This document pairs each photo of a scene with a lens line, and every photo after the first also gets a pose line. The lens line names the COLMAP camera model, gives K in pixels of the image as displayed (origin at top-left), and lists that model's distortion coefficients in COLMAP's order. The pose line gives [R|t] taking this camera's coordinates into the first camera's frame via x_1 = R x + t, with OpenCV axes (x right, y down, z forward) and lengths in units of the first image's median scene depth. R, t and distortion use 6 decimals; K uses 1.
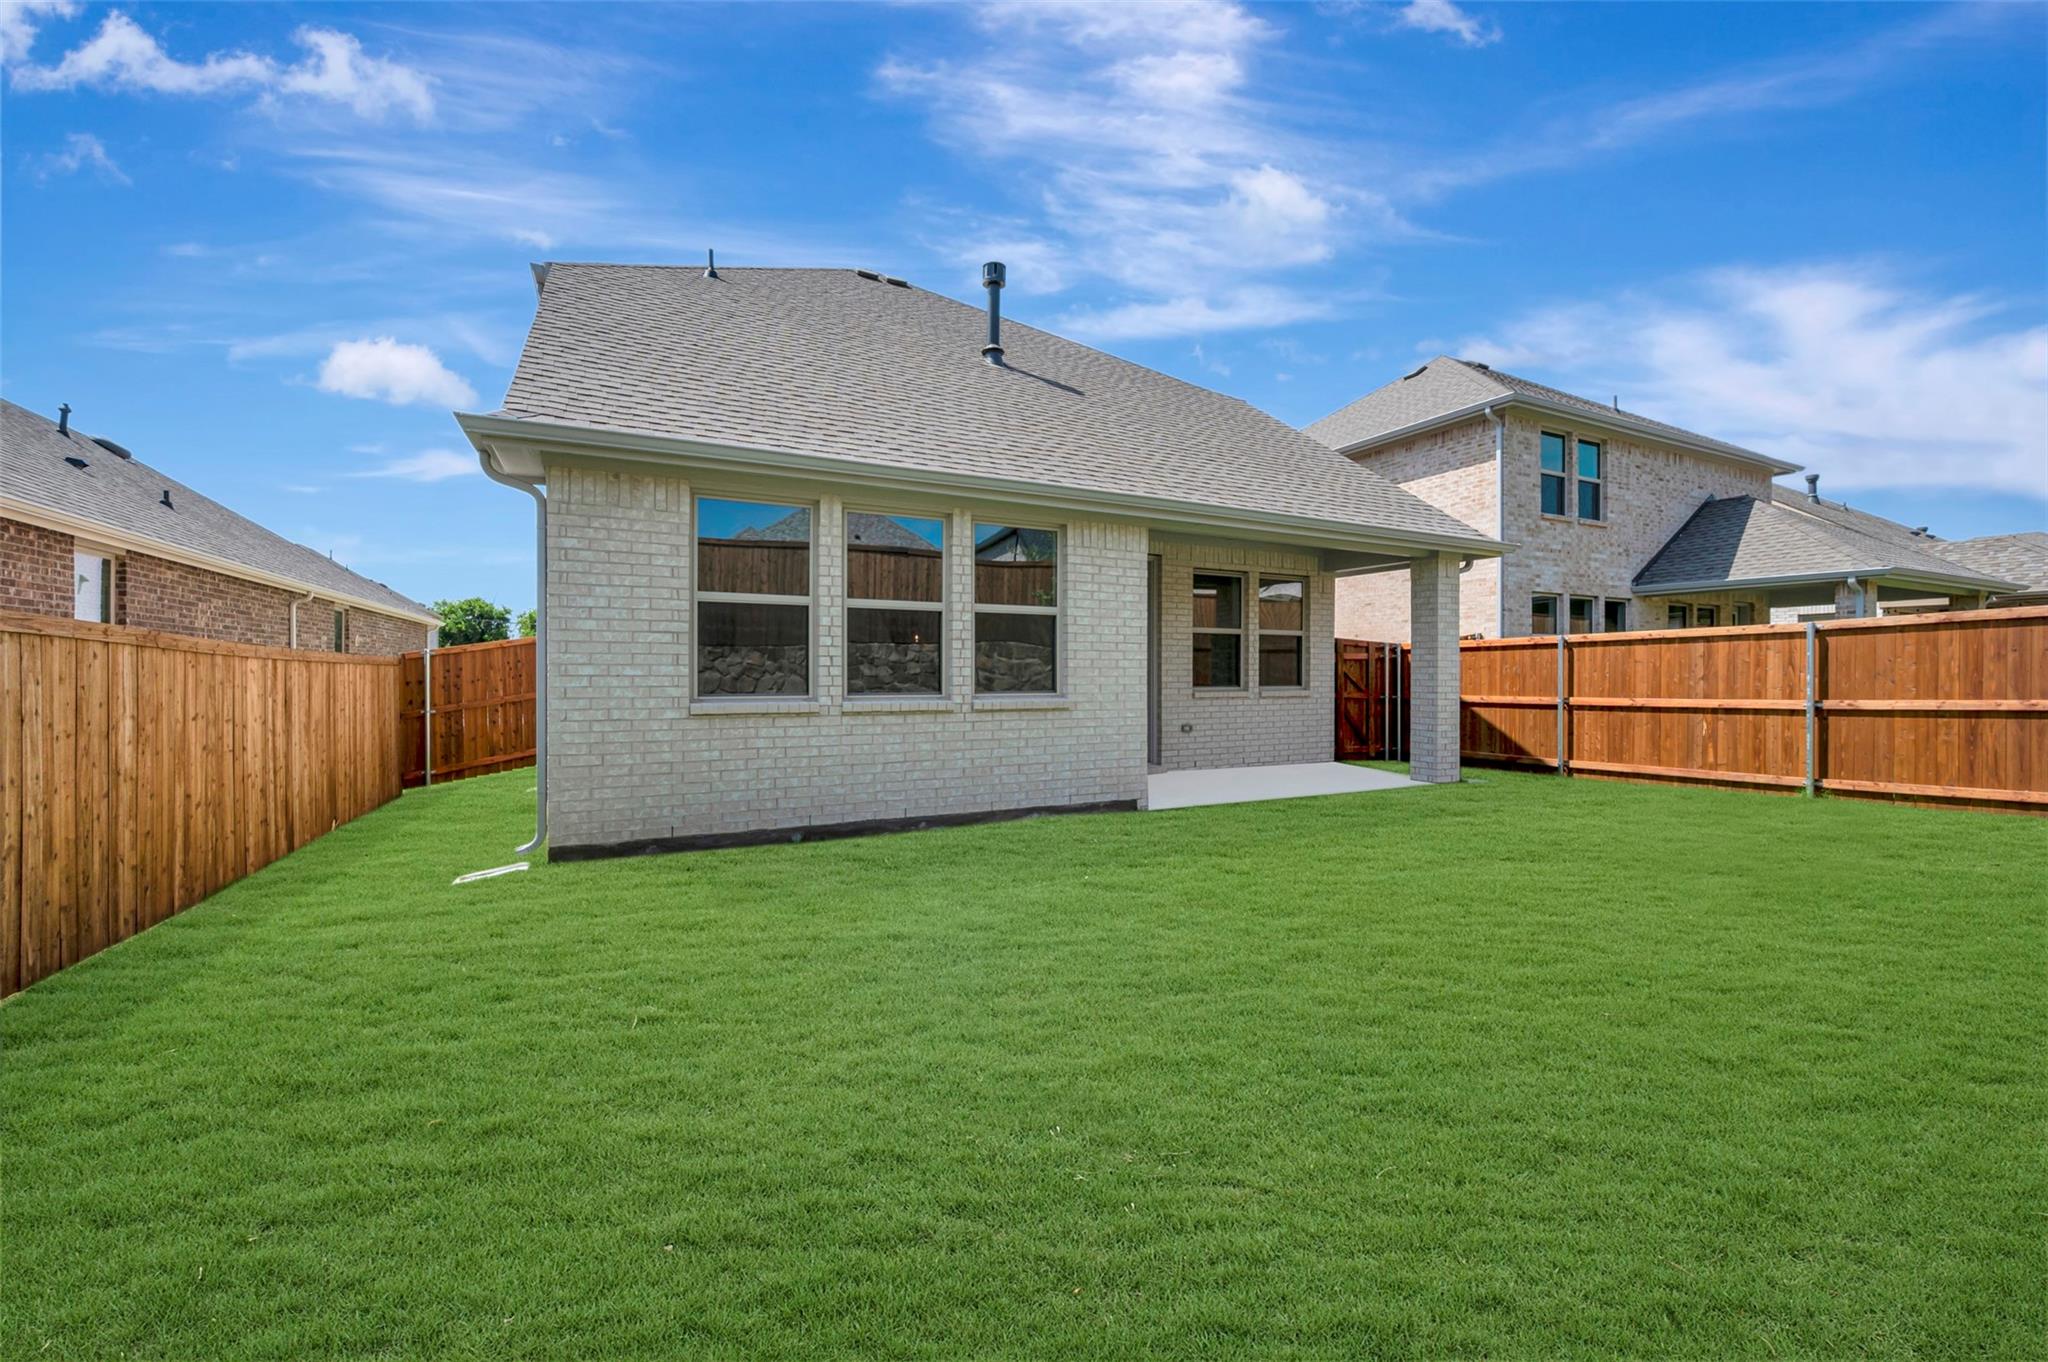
lens RADIAL K [[808.1, 0, 1023.5], [0, 808.1, 679.0], [0, 0, 1]] dist [-0.000986, 0.000921]
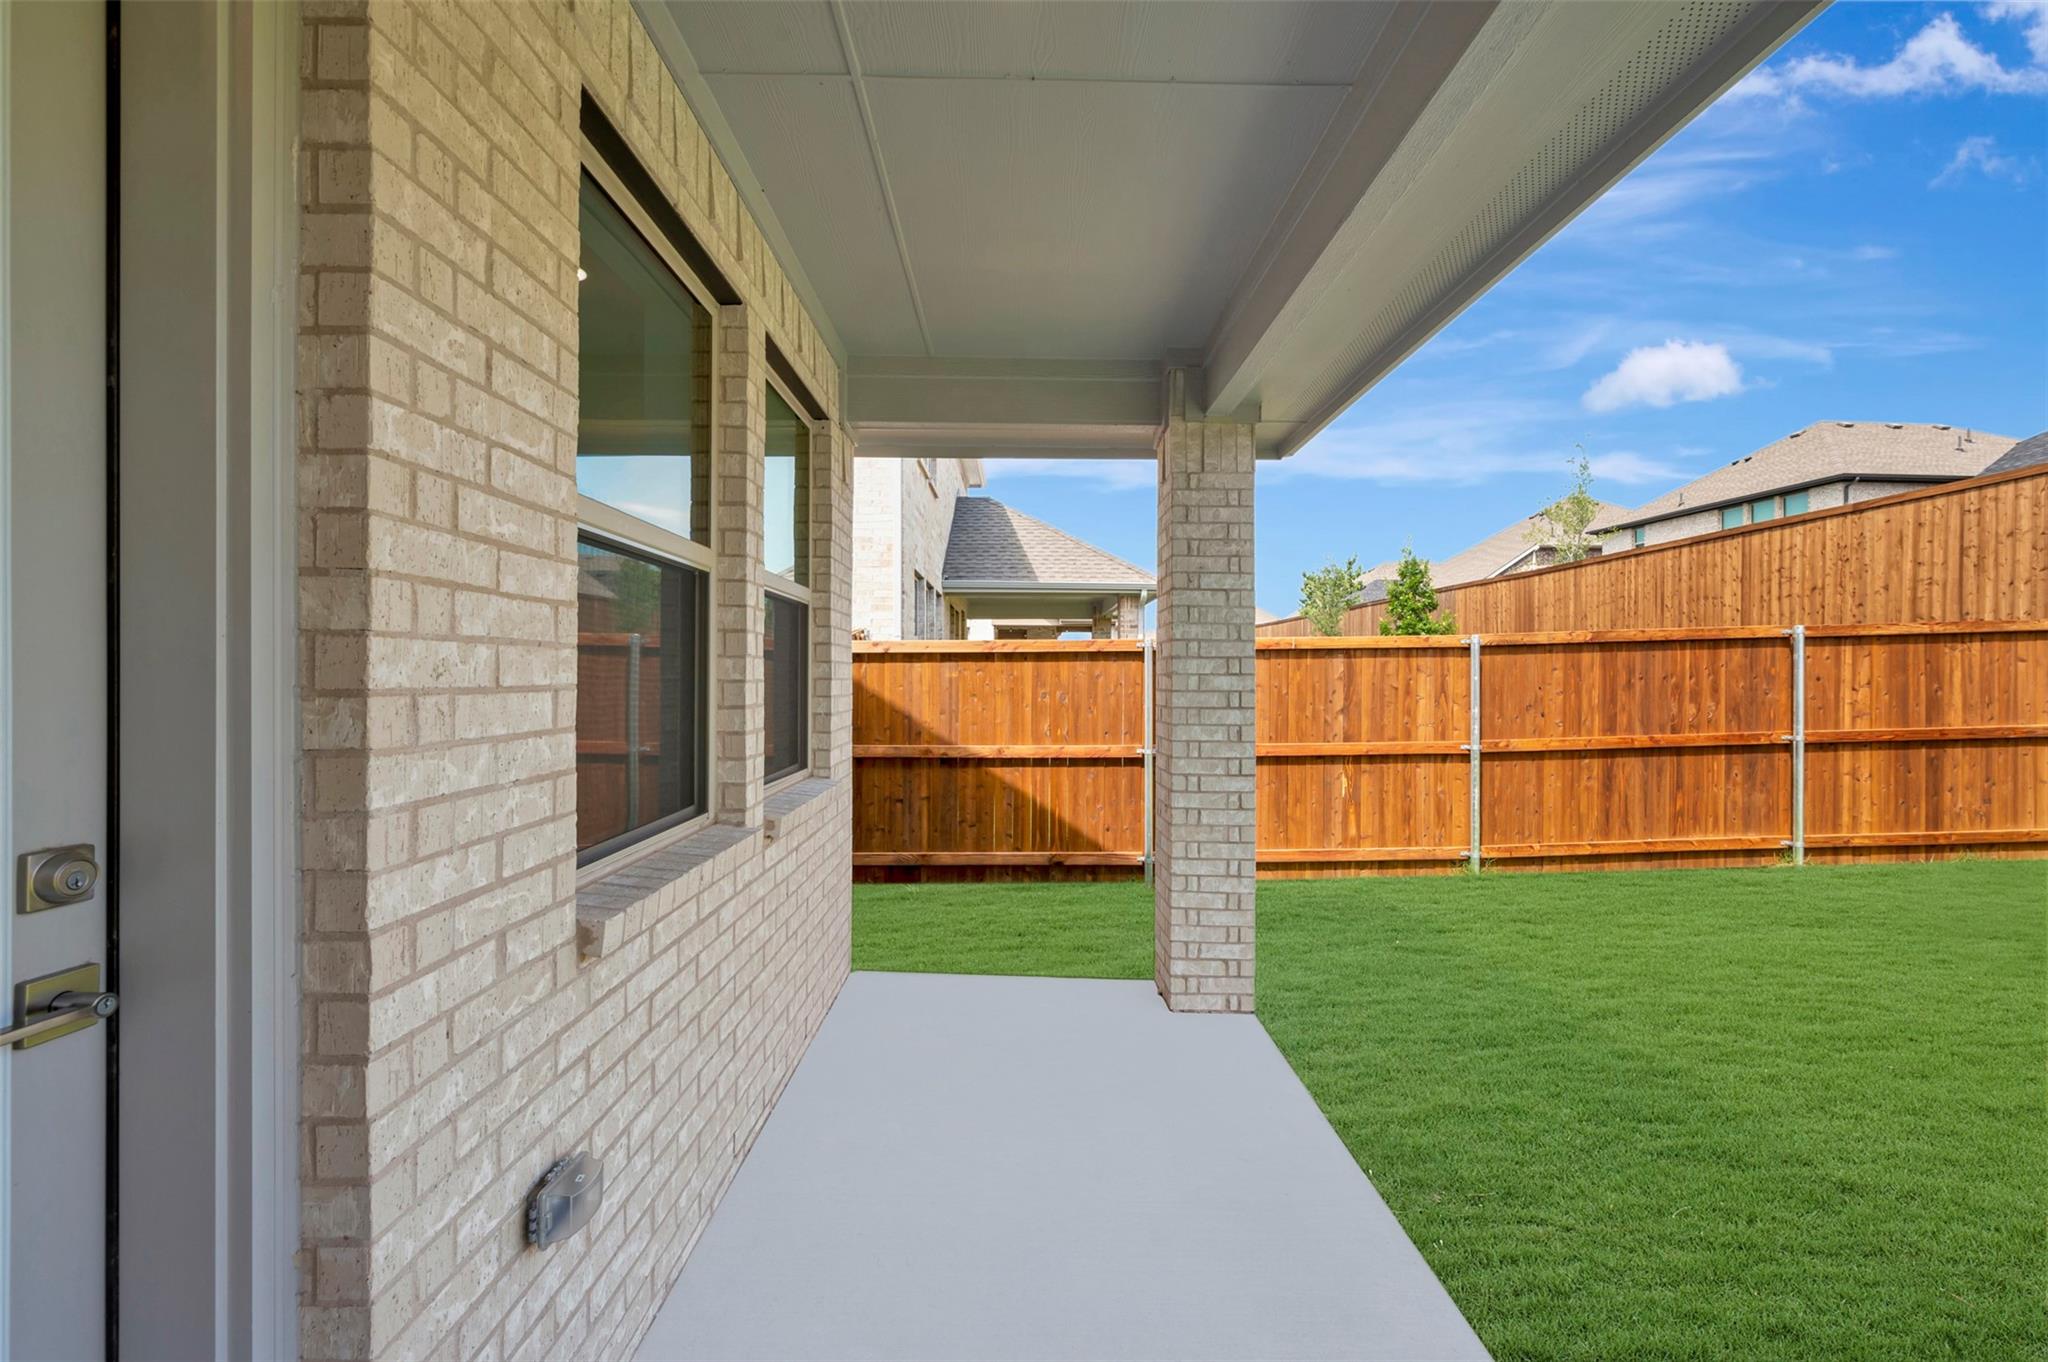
lens RADIAL K [[808.1, 0, 1035.2], [0, 808.1, 681.5], [0, 0, 1]] dist [-0.000986, 0.000921]
pose [[0.454119, -0.005333, 0.890925, 0.124185], [0.003696, 0.999985, 0.004102, -0.029940], [-0.890933, 0.001430, 0.454132, 0.929131]]
